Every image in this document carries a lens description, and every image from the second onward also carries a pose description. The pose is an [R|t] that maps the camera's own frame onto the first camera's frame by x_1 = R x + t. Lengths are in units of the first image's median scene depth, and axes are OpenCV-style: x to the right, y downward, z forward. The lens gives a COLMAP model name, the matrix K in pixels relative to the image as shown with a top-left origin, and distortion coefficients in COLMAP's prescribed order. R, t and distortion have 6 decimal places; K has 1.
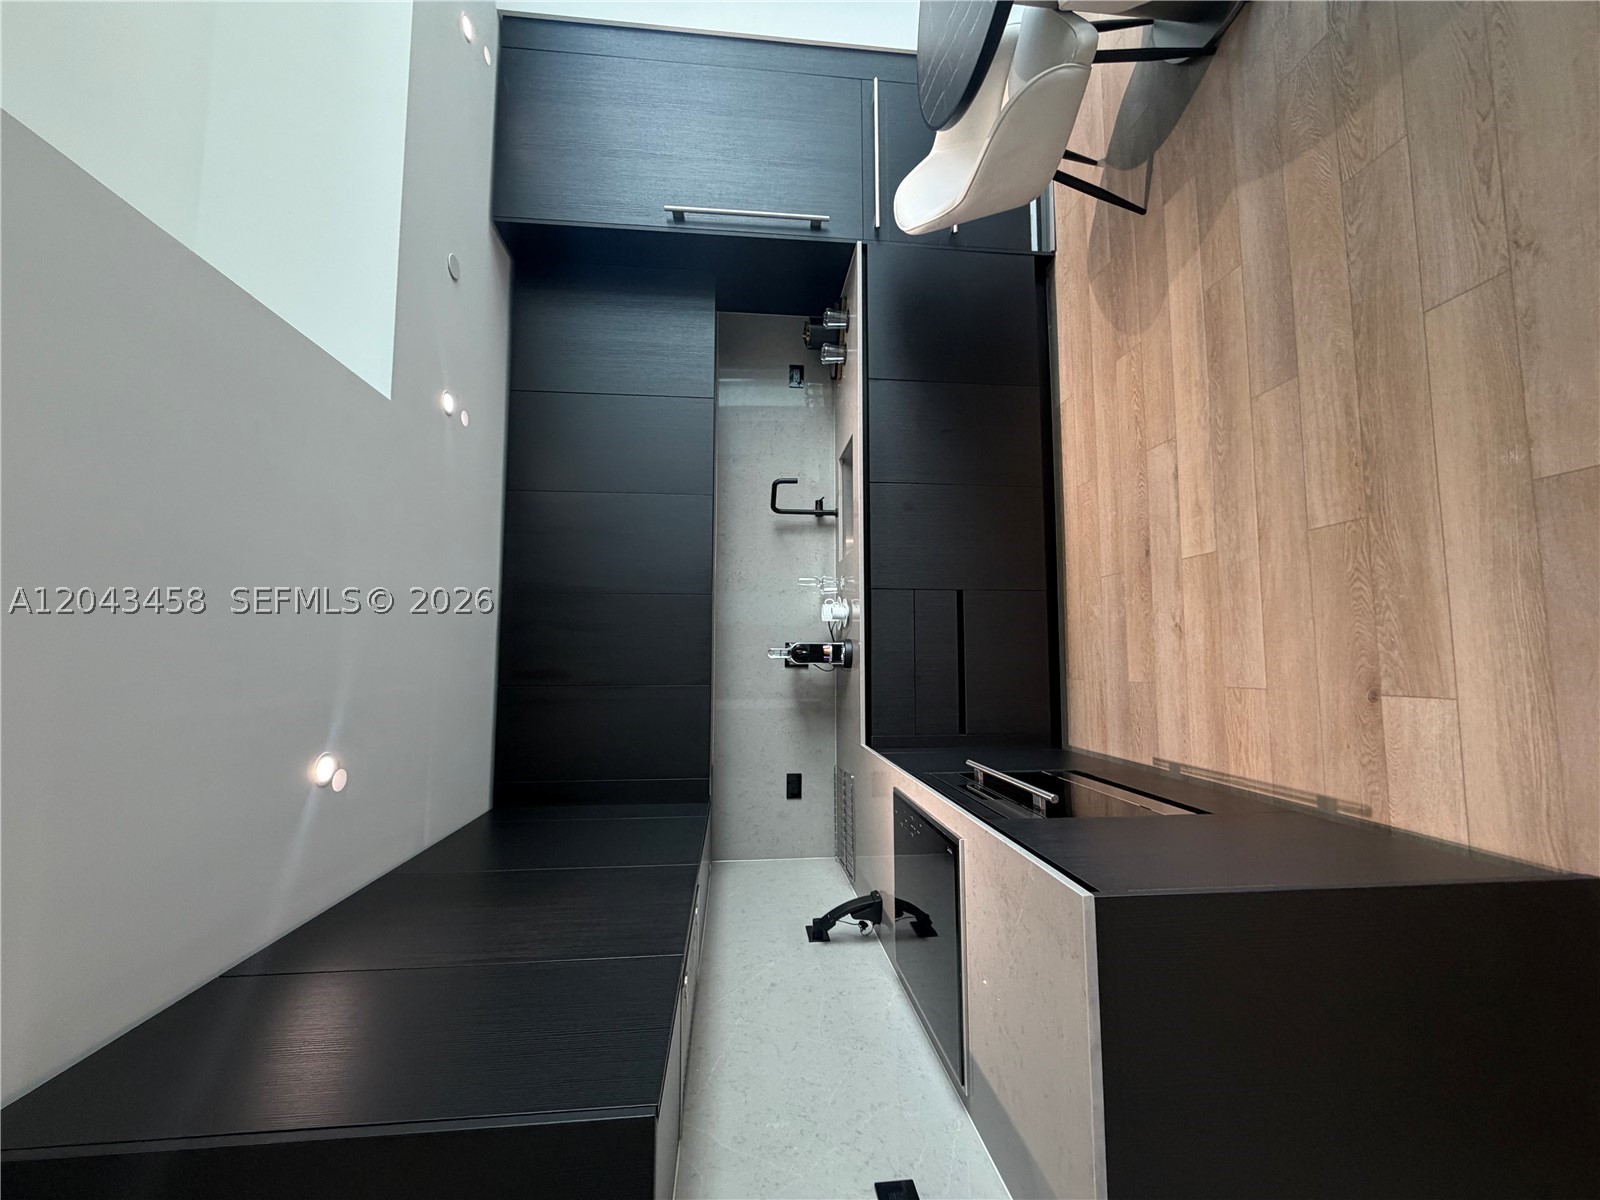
lens RADIAL K [[634.9, 0, 813.8], [0, 634.9, 626.2], [0, 0, 1]] dist [0.003807, 0.000268]
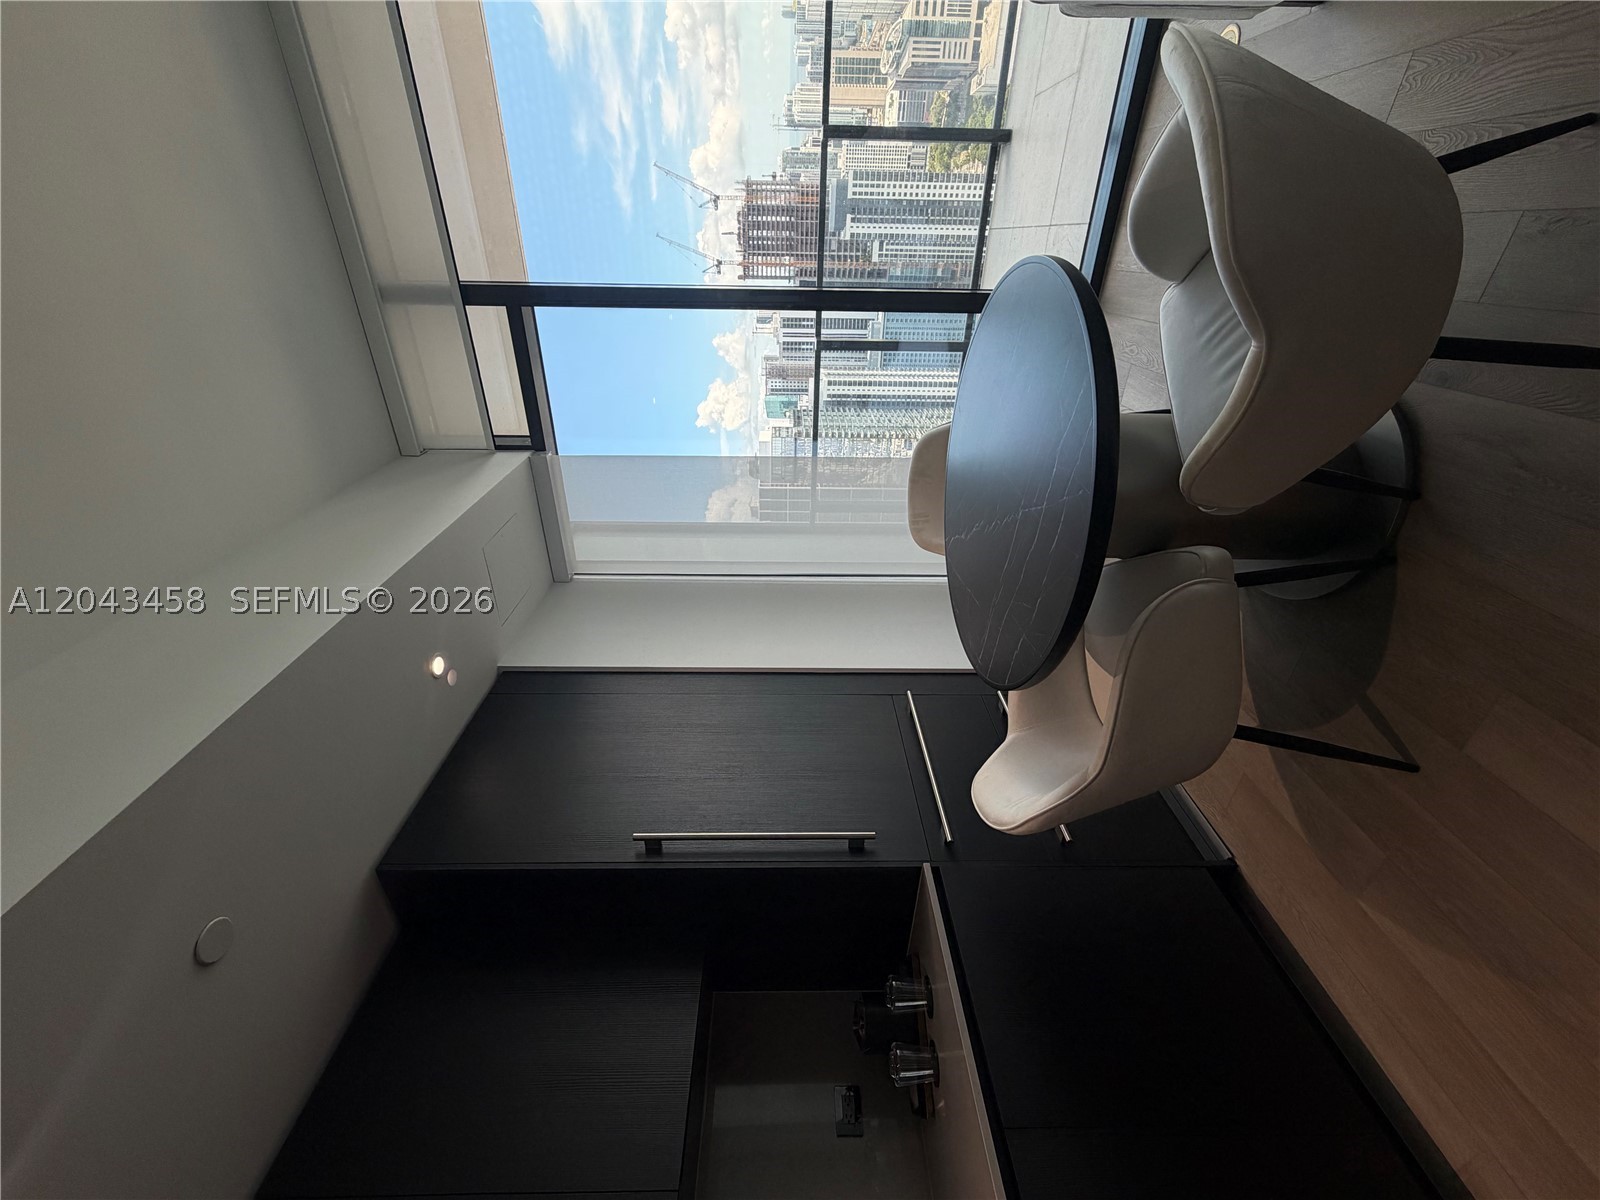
lens RADIAL K [[634.9, 0, 786.8], [0, 634.9, 578.8], [0, 0, 1]] dist [0.003807, 0.000268]
pose [[0.993569, -0.099652, -0.053761, -0.006018], [0.005889, 0.519630, -0.854371, -0.200681], [0.113076, 0.848560, 0.516875, 0.398742]]
